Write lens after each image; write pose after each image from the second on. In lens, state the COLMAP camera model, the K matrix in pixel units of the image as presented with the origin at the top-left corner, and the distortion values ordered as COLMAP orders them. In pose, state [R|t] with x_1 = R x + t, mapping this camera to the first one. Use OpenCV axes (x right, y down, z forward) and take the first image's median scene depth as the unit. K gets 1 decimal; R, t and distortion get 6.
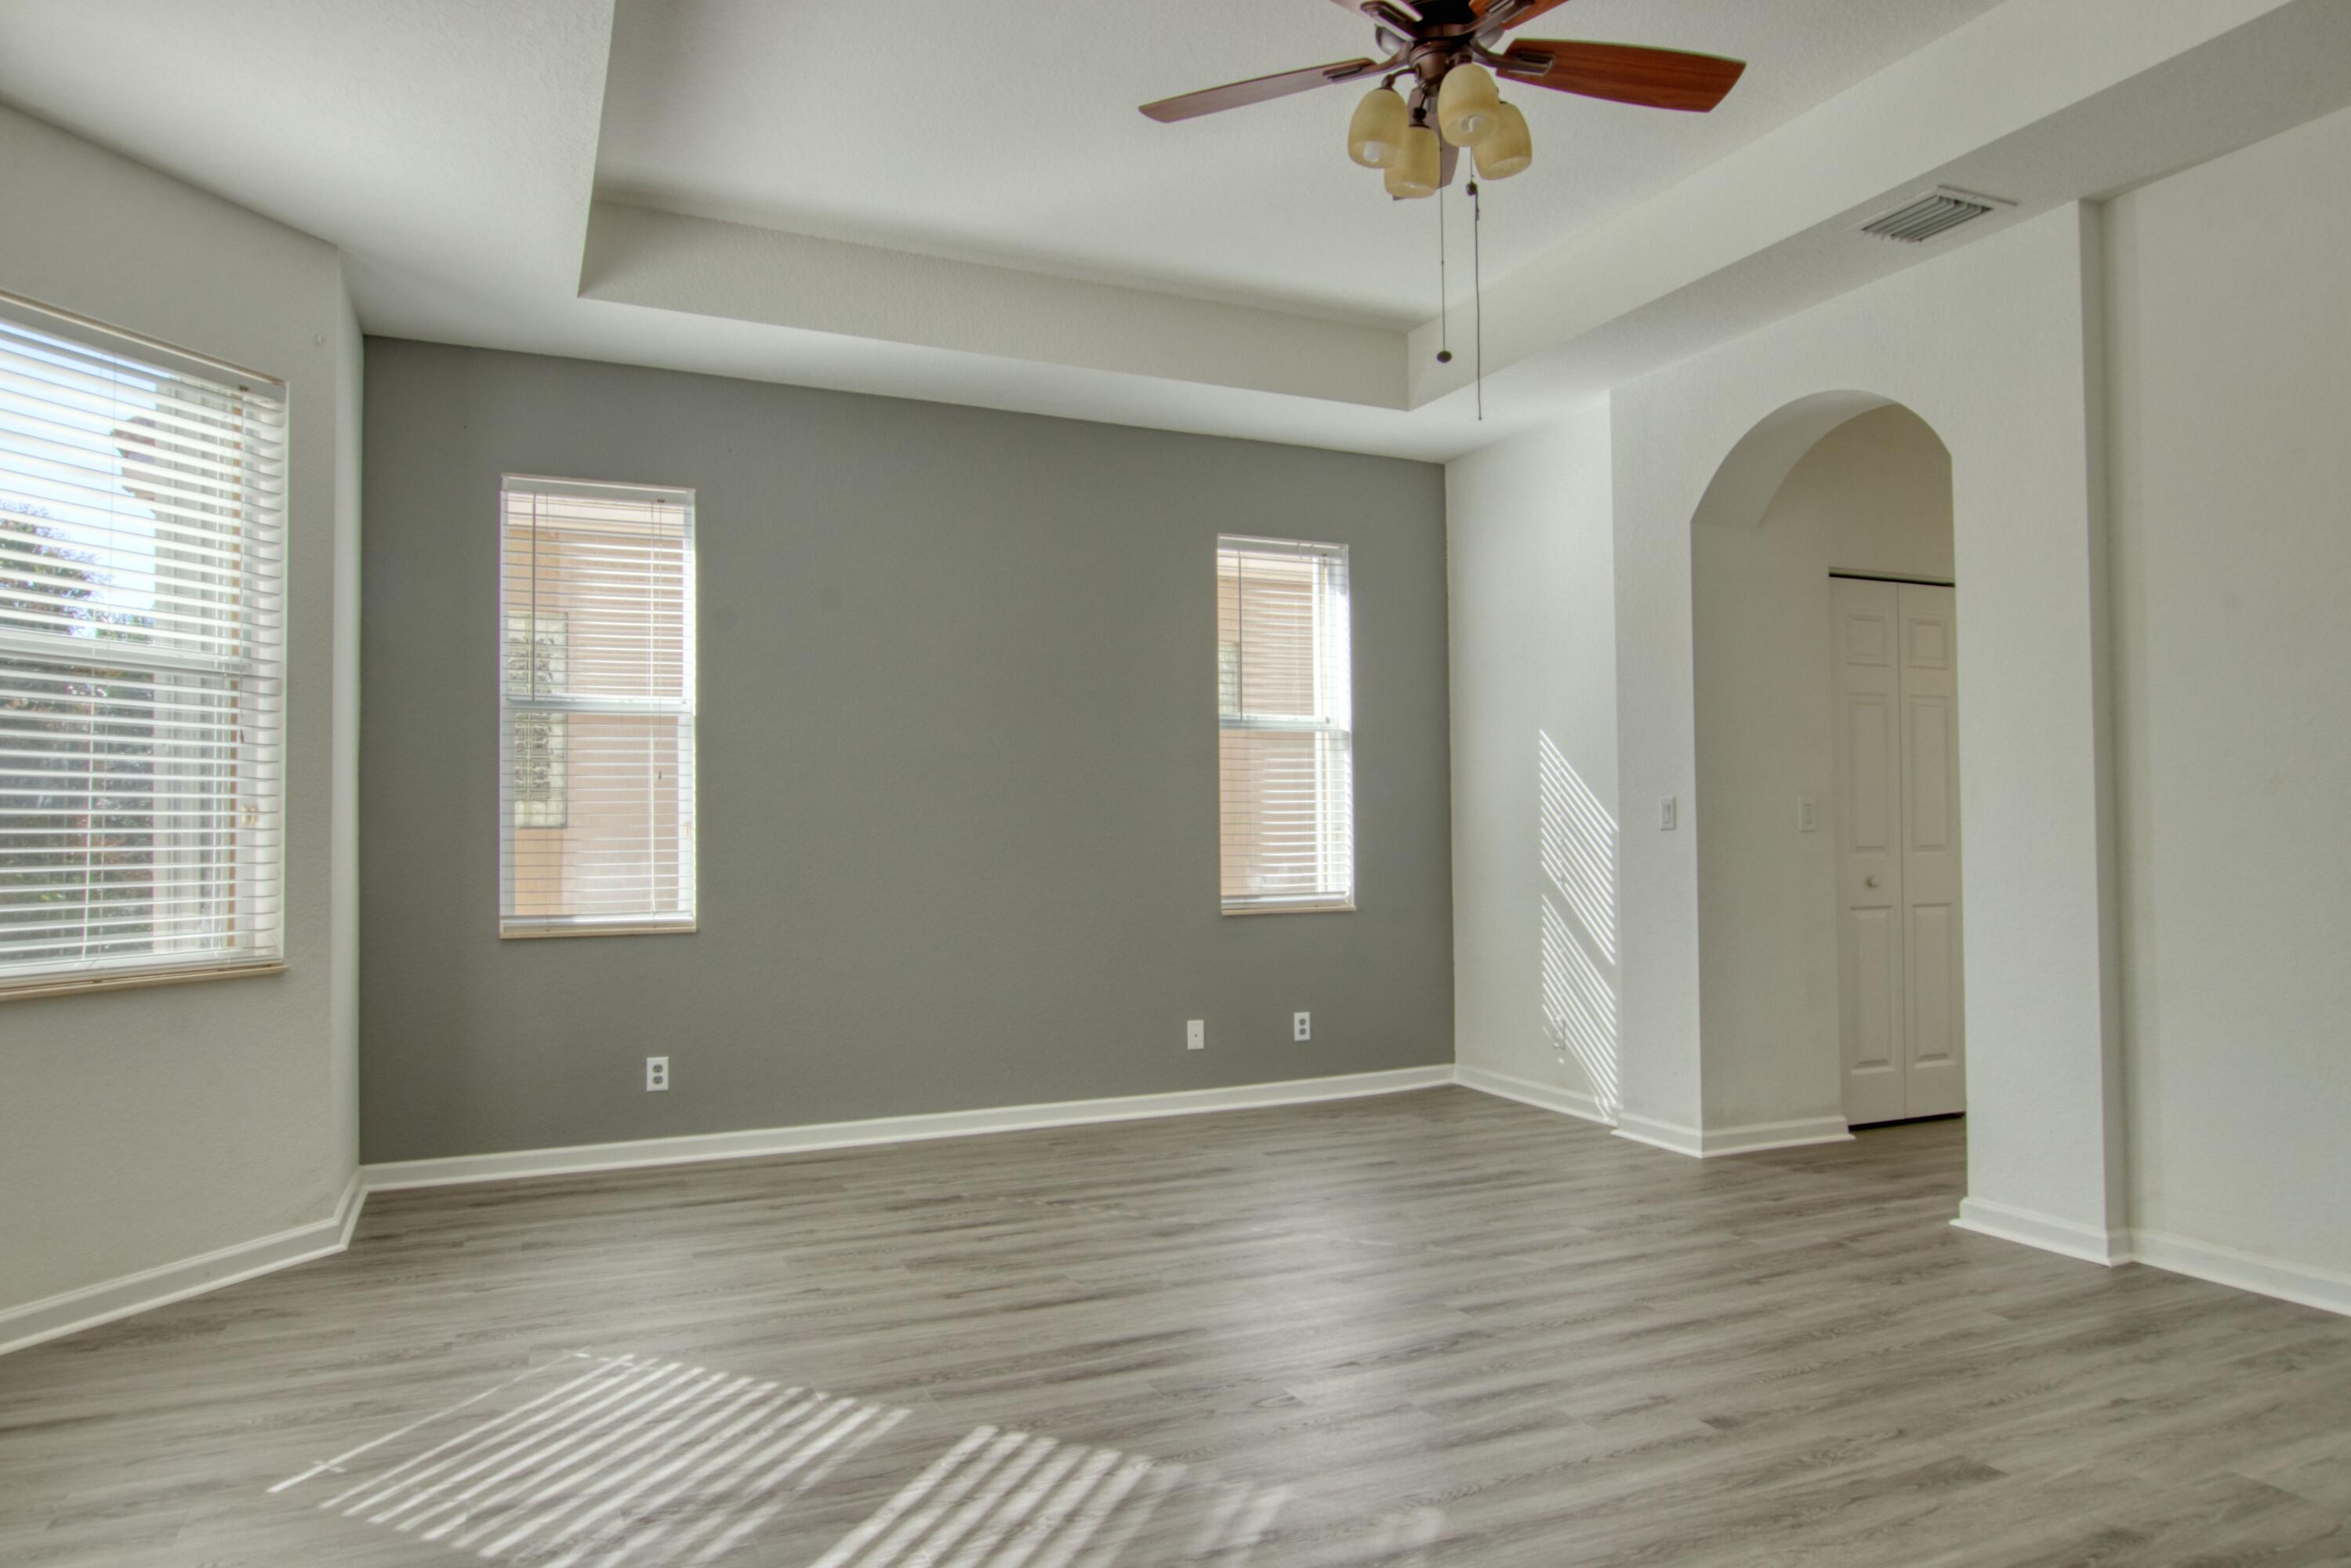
lens RADIAL K [[1473.0, 0, 1167.5], [0, 1473.0, 785.6], [0, 0, 1]] dist [-0.002586, -0.000667]
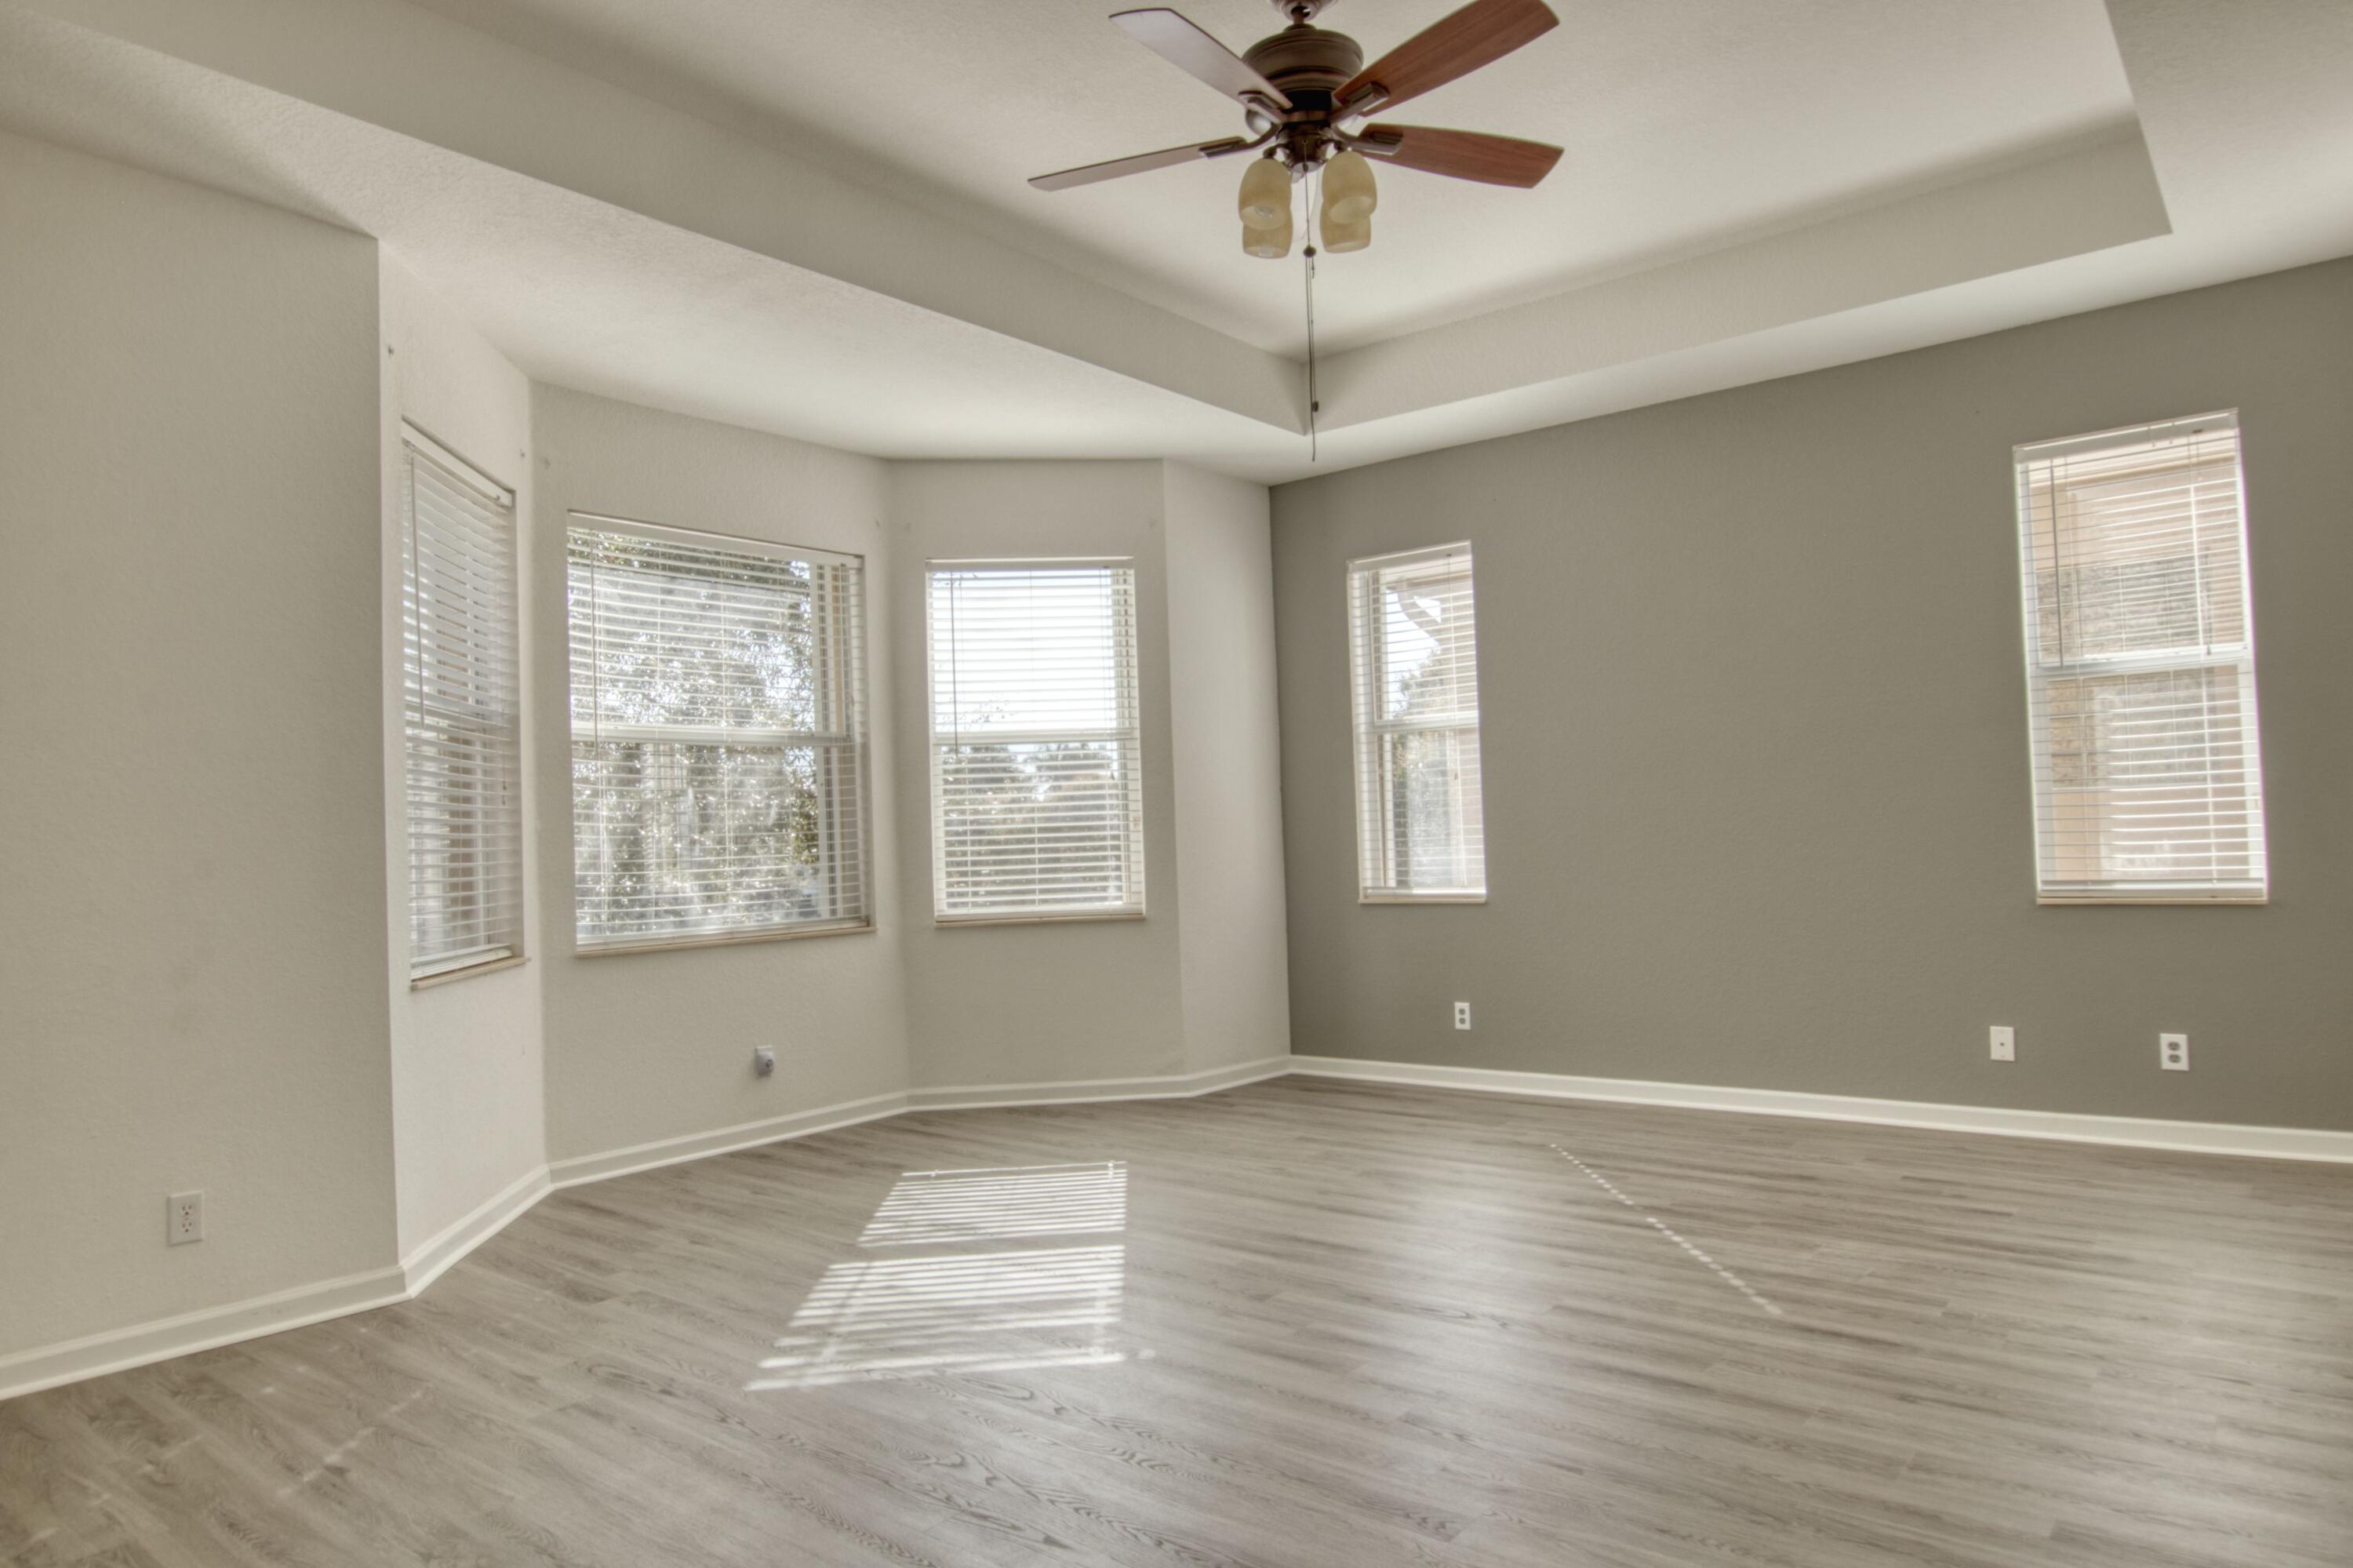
lens RADIAL K [[1413.4, 0, 1224.1], [0, 1413.4, 798.0], [0, 0, 1]] dist [-0.056435, 0.001923]
pose [[0.448687, -0.030485, -0.893169, 0.971385], [0.060808, 0.998143, -0.003521, 0.004616], [0.891618, -0.052732, 0.449708, 0.444457]]
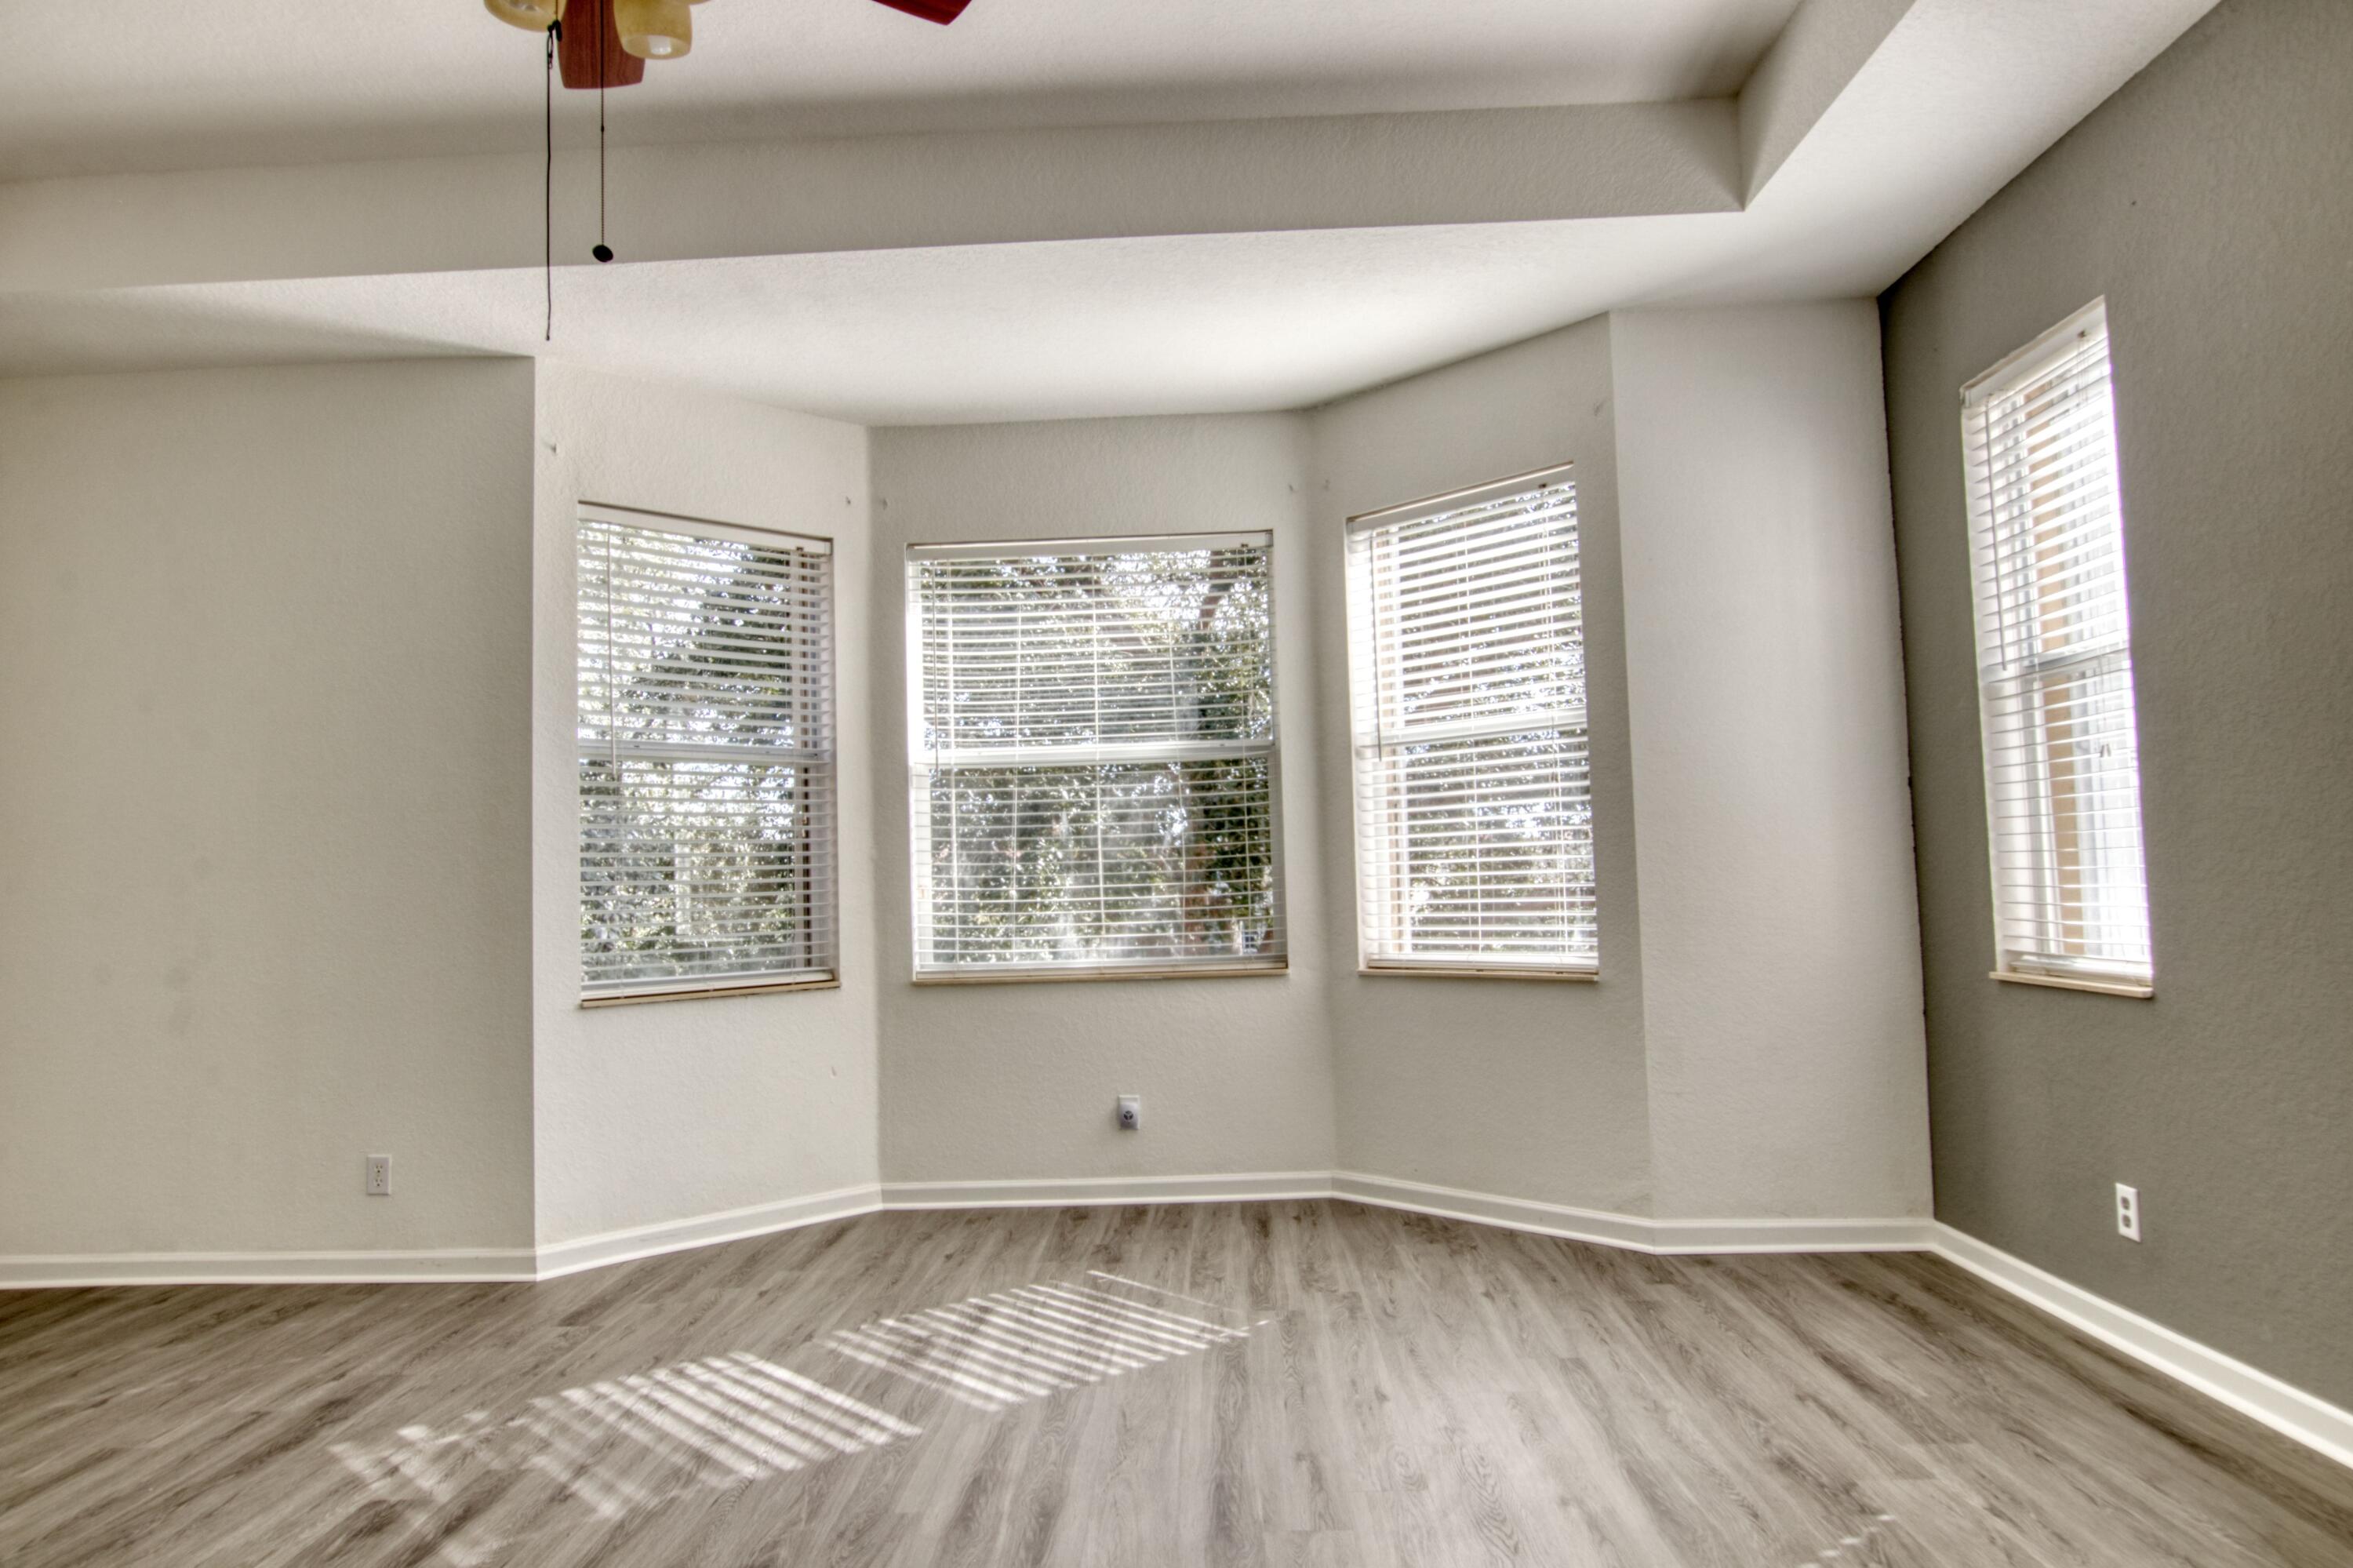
lens RADIAL K [[1466.9, 0, 1163.1], [0, 1466.9, 790.1], [0, 0, 1]] dist [-0.026278, -0.000272]
pose [[-0.448649, -0.030717, -0.893180, 0.644521], [0.063665, 0.995772, -0.066225, 0.038512], [0.891437, -0.086576, -0.444797, 1.403773]]
